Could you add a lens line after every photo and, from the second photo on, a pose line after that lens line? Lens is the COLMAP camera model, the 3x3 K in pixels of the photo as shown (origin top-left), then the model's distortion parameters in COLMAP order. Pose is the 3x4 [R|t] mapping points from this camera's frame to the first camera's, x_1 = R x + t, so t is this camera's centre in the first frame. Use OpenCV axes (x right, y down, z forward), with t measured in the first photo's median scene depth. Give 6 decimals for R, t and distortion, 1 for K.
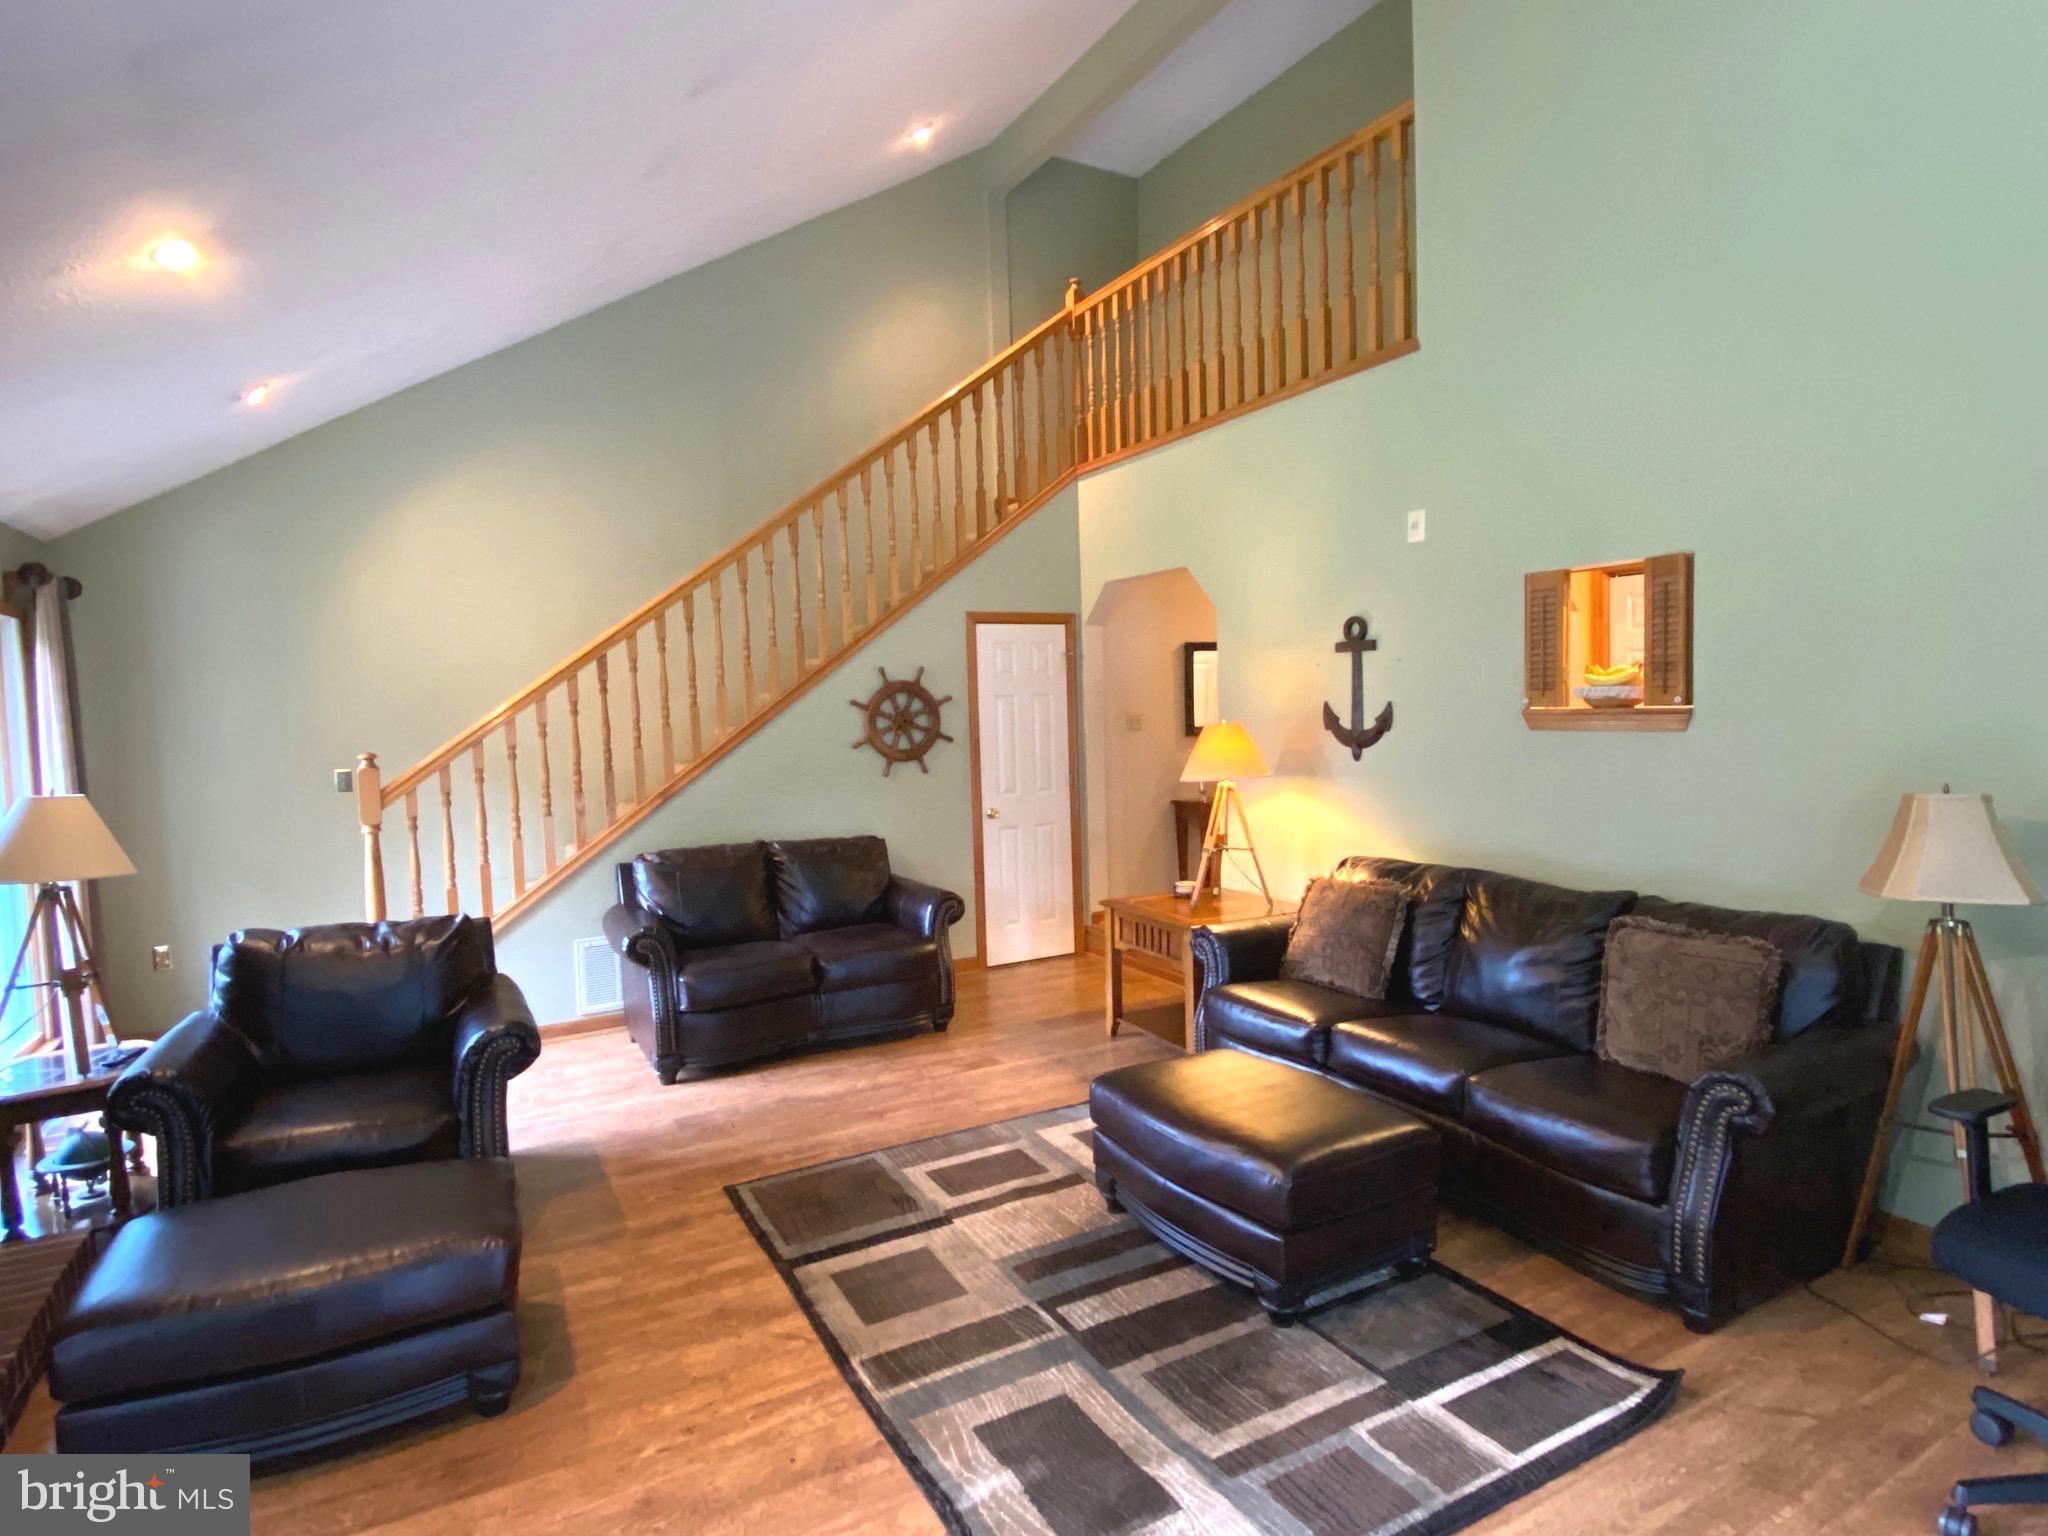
lens RADIAL K [[1085.6, 0, 1026.5], [0, 1085.6, 778.7], [0, 0, 1]] dist [-0.030630, -0.001033]
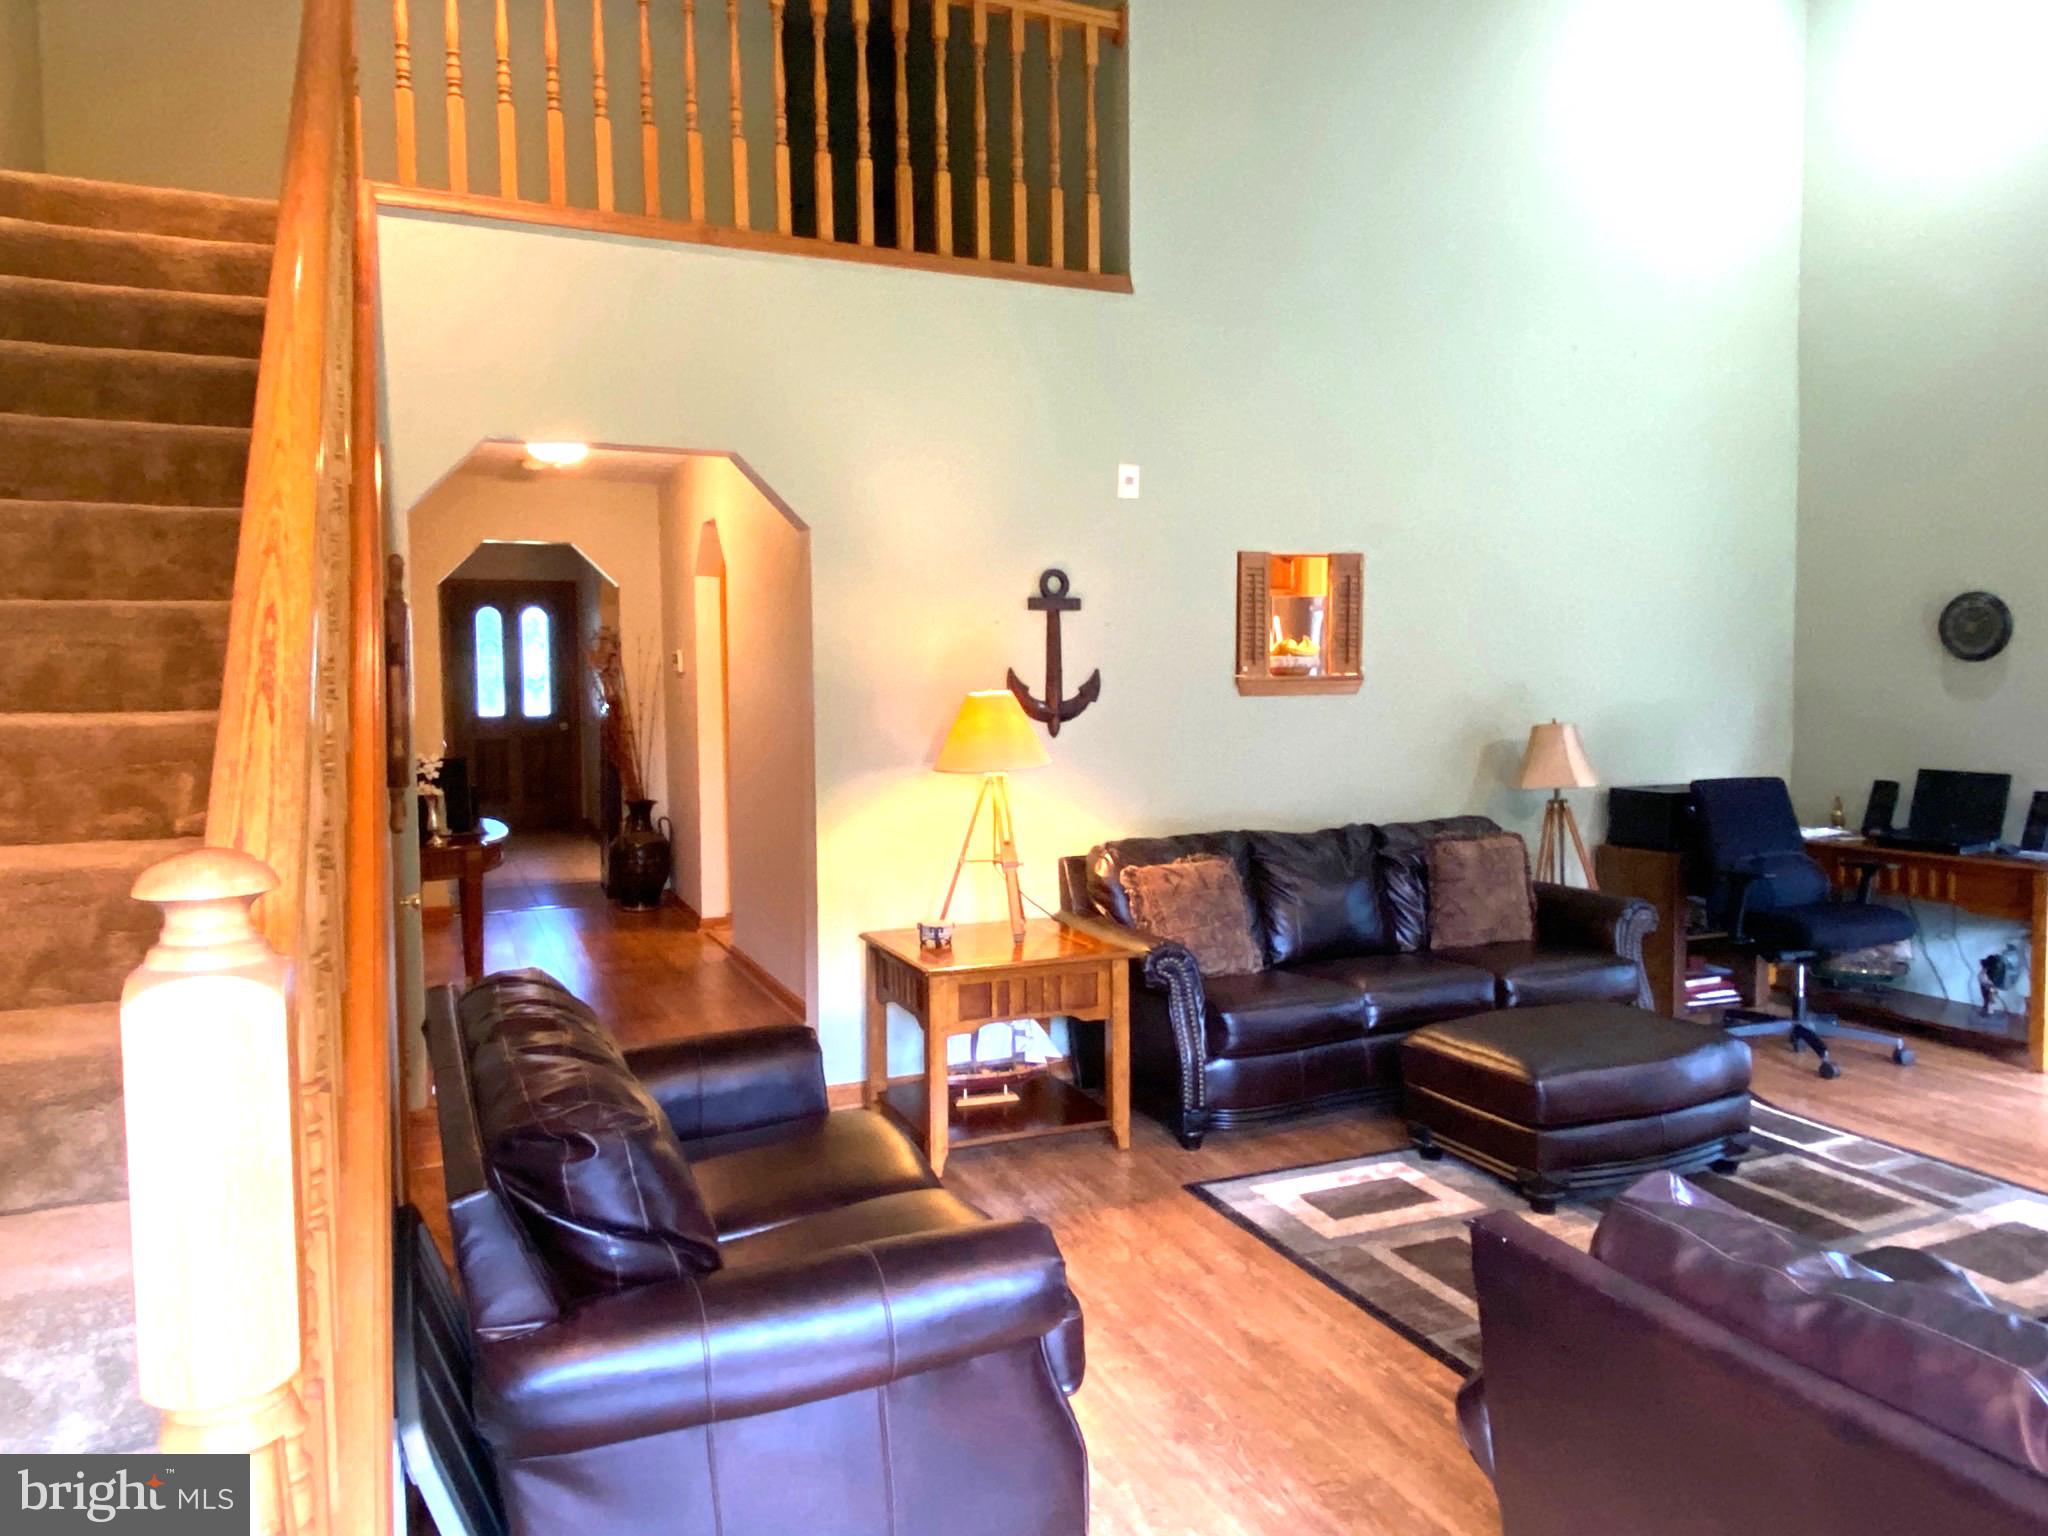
lens RADIAL K [[1409.7, 0, 1023.9], [0, 1409.7, 754.7], [0, 0, 1]] dist [0.018068, -0.000646]
pose [[0.081706, -0.049858, 0.995409, -0.872609], [0.063437, 0.996983, 0.044730, -0.058646], [-0.994636, 0.059491, 0.084622, 1.000604]]
